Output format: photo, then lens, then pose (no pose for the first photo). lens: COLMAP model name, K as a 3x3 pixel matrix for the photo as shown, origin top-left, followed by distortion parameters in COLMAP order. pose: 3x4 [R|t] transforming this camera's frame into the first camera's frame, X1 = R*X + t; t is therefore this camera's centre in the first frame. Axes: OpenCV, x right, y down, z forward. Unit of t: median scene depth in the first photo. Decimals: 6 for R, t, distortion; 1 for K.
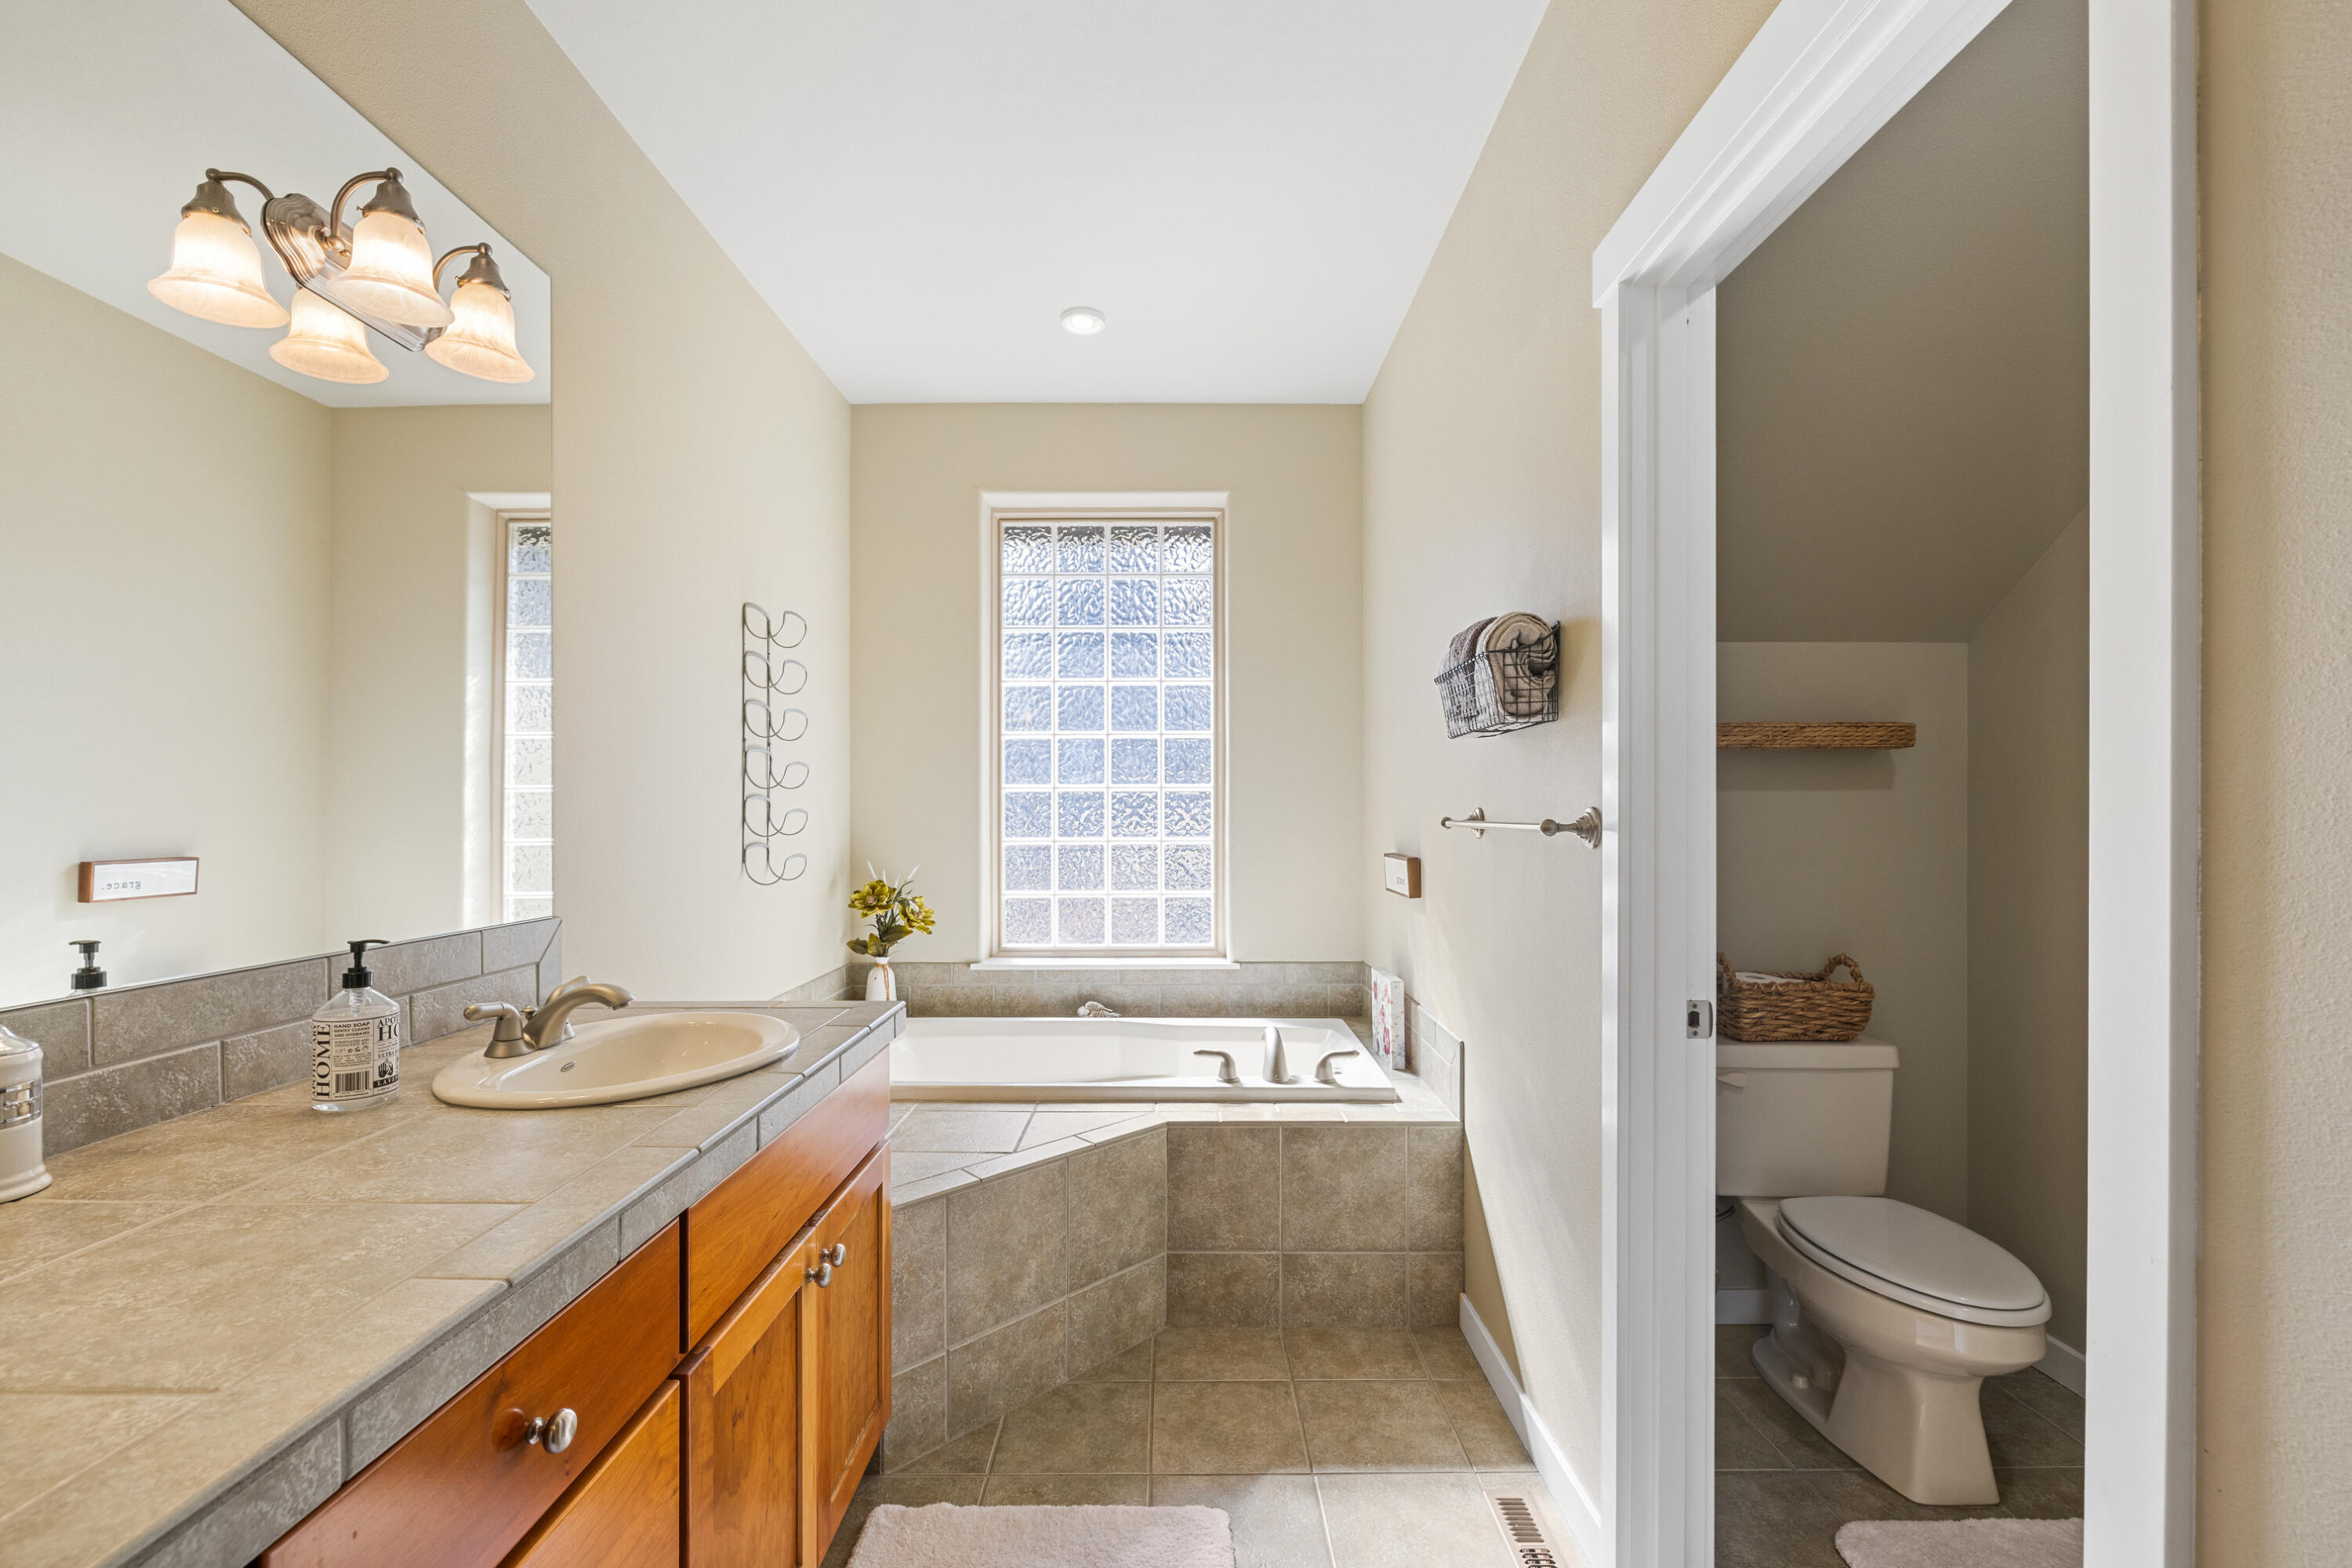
lens RADIAL K [[993.5, 0, 1179.6], [0, 993.5, 814.3], [0, 0, 1]] dist [-0.001866, -0.000170]
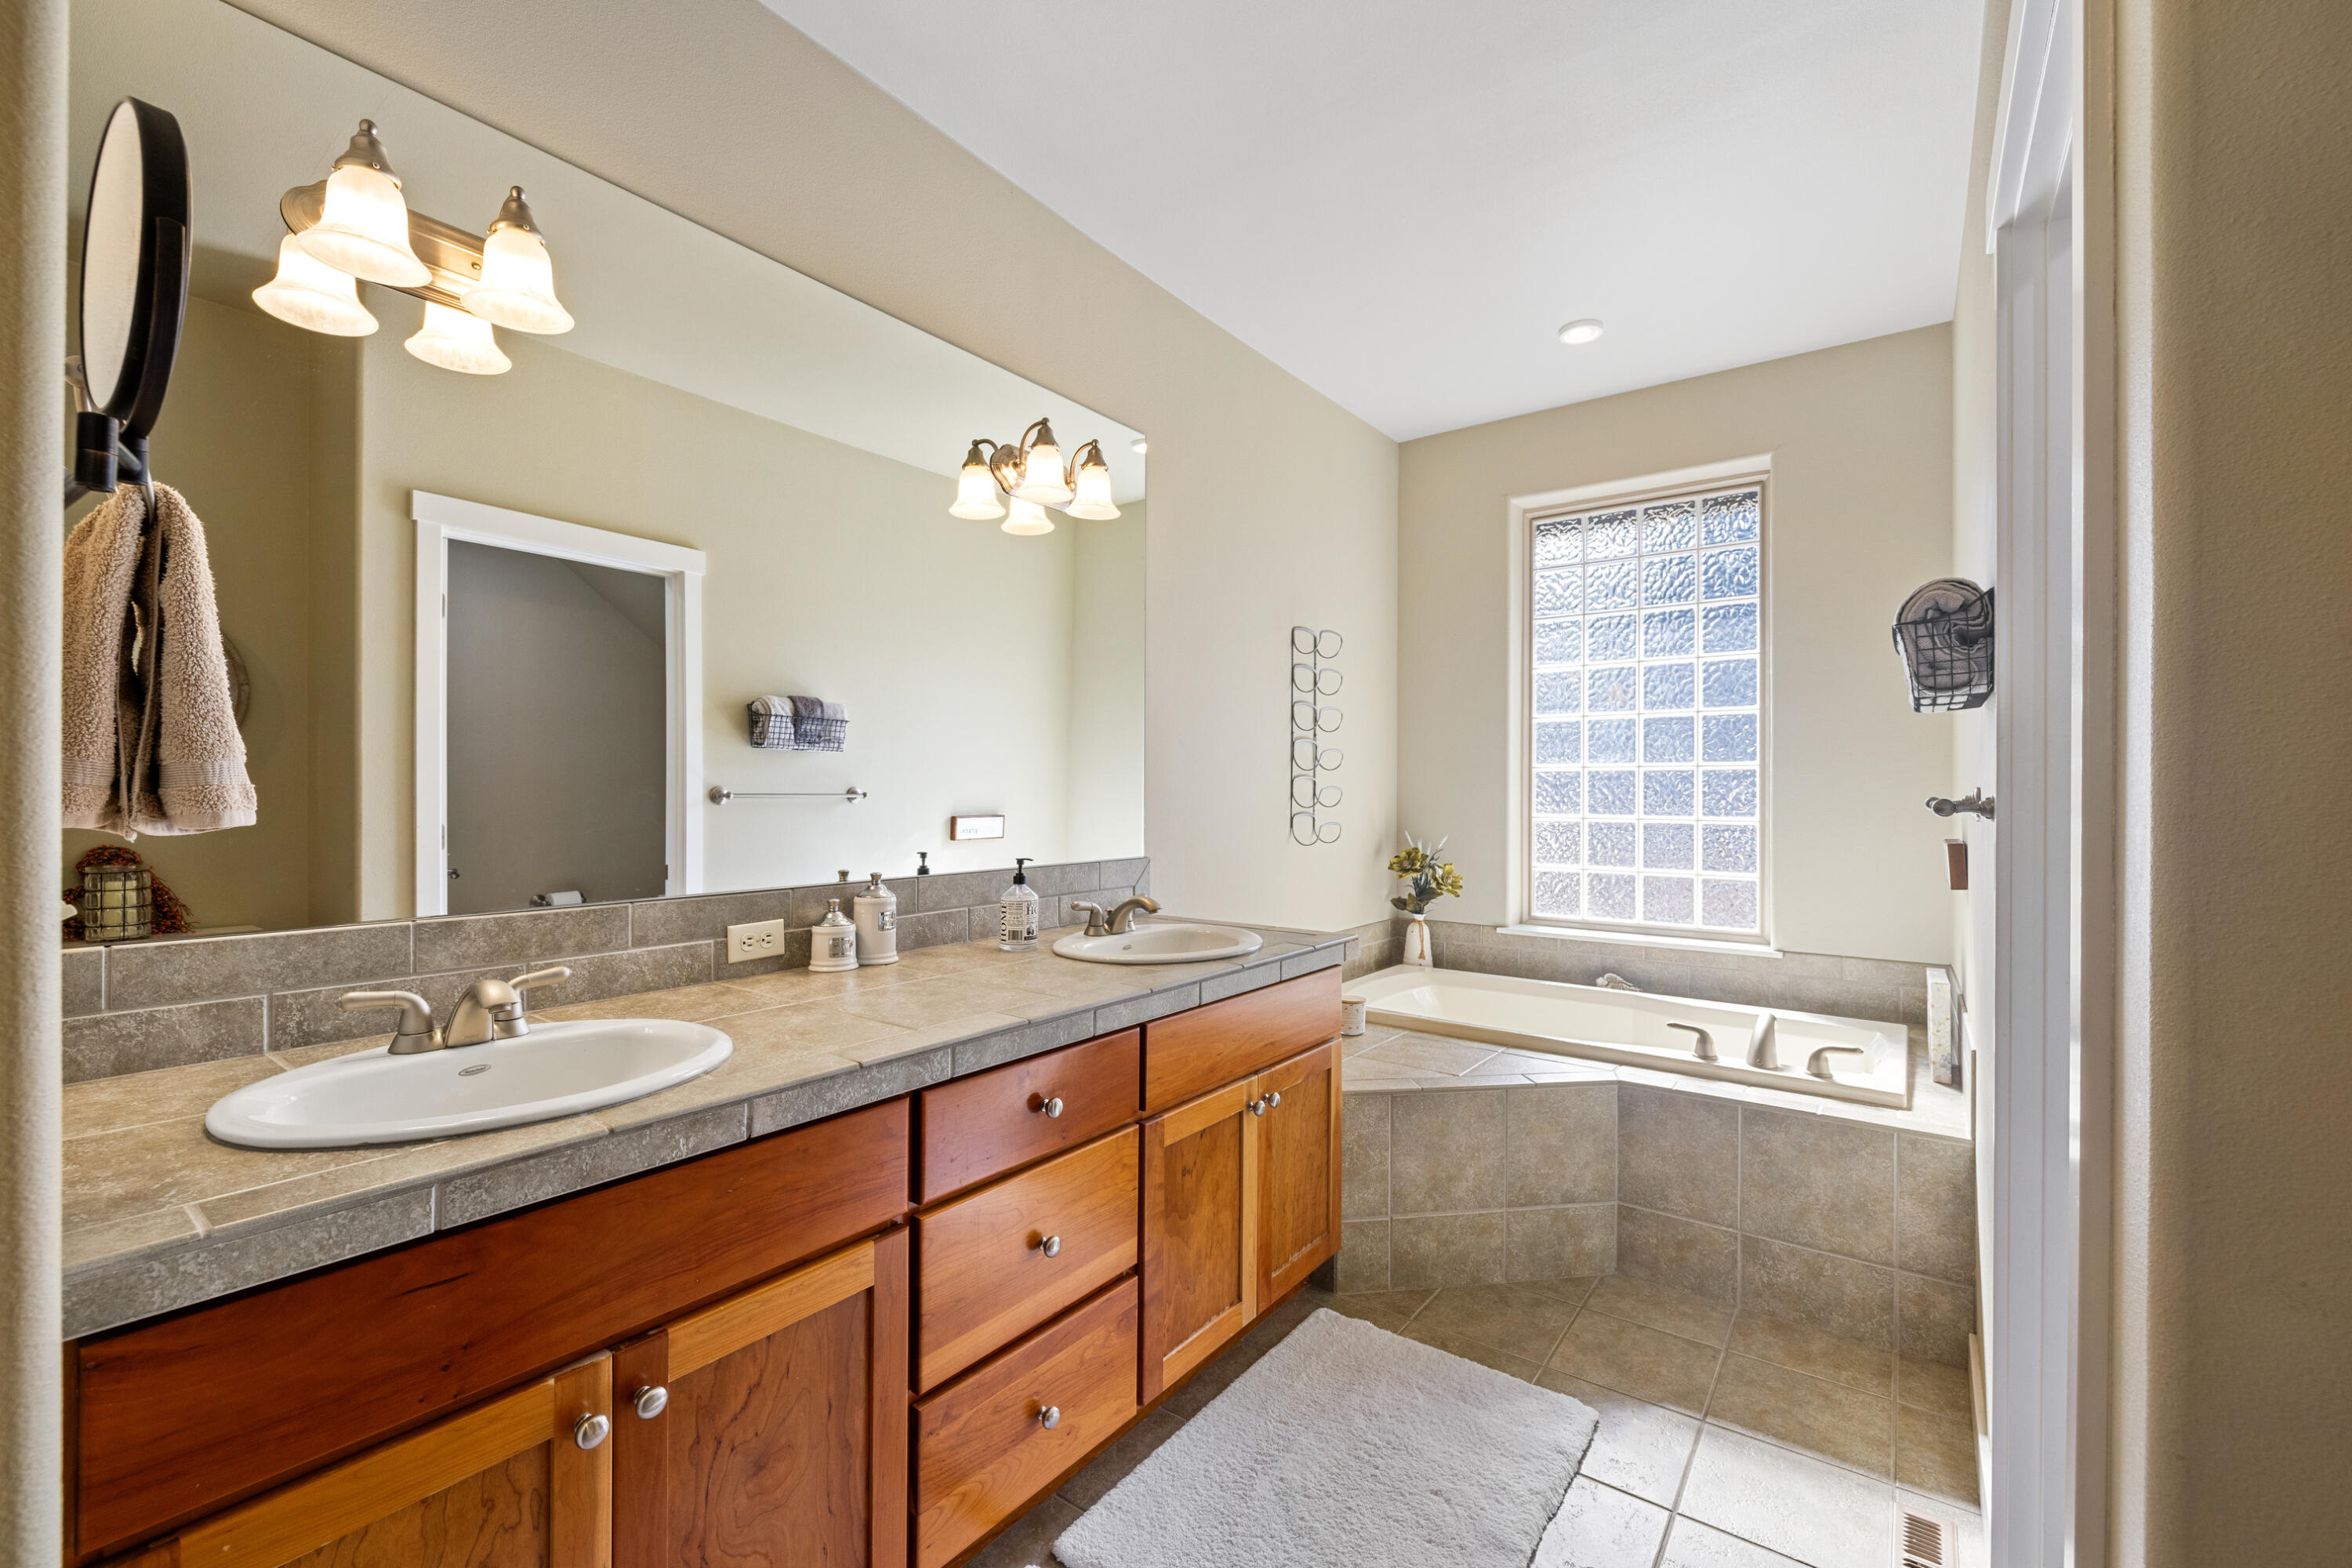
lens RADIAL K [[988.7, 0, 1180.2], [0, 988.7, 782.4], [0, 0, 1]] dist [-0.001885, -0.000148]
pose [[0.799975, 0.000385, -0.600034, 0.247730], [-0.006448, 0.999948, -0.007956, 0.000971], [0.599999, 0.010234, 0.799935, -0.135591]]
